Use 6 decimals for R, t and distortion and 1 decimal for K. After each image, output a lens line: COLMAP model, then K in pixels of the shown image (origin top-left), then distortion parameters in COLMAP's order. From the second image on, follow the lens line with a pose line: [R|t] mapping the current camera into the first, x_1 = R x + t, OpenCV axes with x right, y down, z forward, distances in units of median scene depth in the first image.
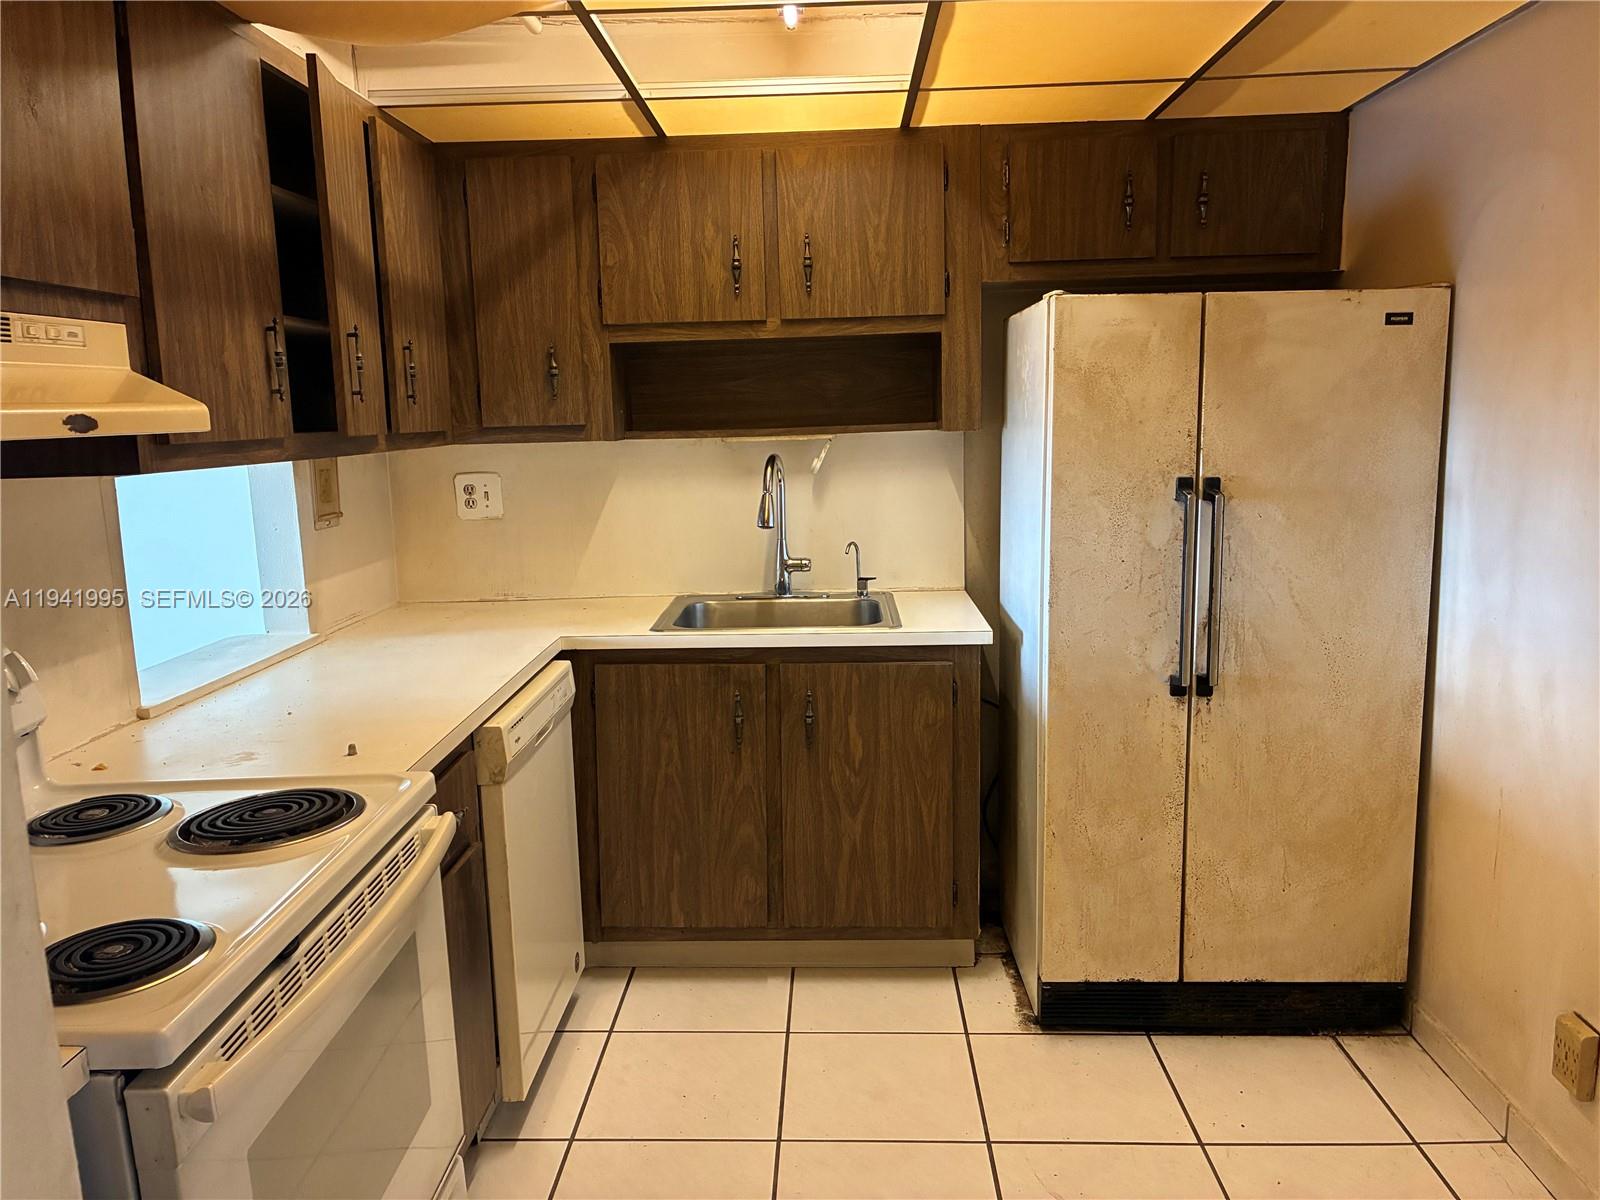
lens RADIAL K [[1200.4, 0, 800.0], [0, 1200.4, 600.0], [0, 0, 1]] dist [-0.019563, -0.006723]
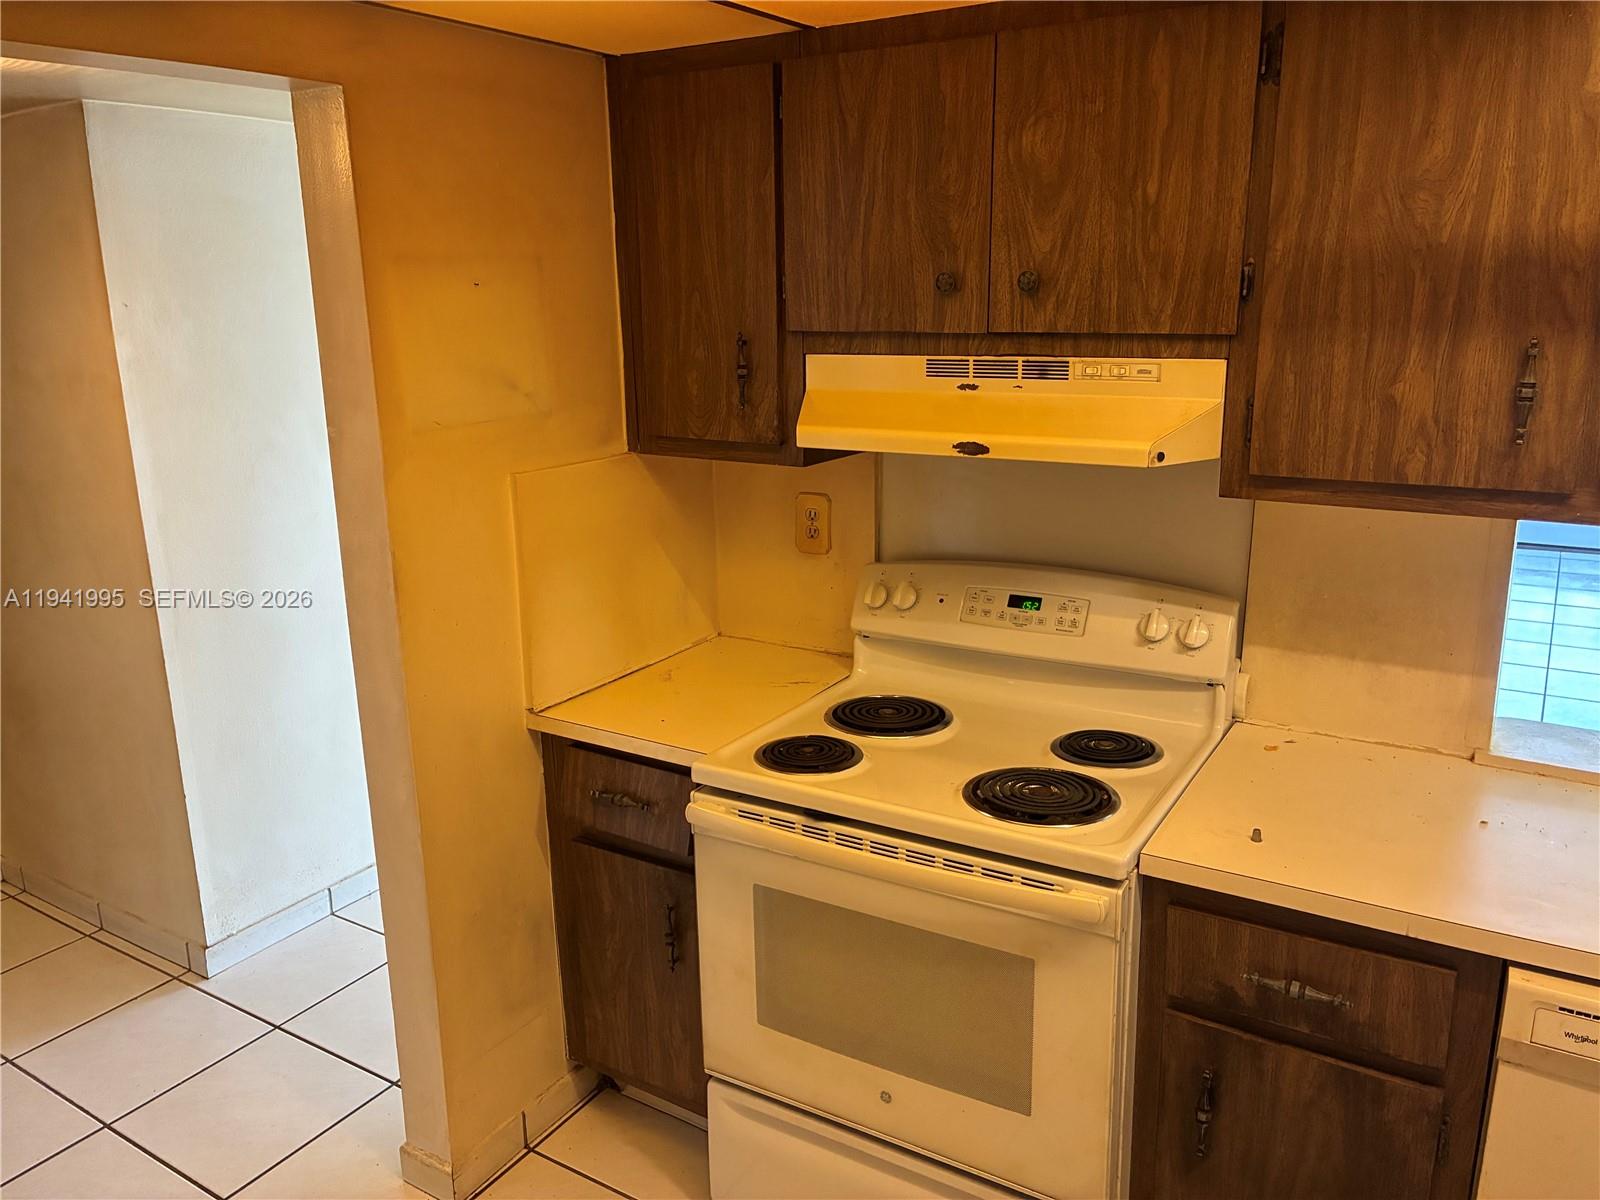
lens RADIAL K [[1200.4, 0, 800.0], [0, 1200.4, 600.0], [0, 0, 1]] dist [-0.019563, -0.006723]
pose [[-0.507779, 0.248627, -0.824830, 0.590264], [-0.105313, 0.932354, 0.345870, -0.372426], [0.855026, 0.262491, -0.447246, 1.246107]]
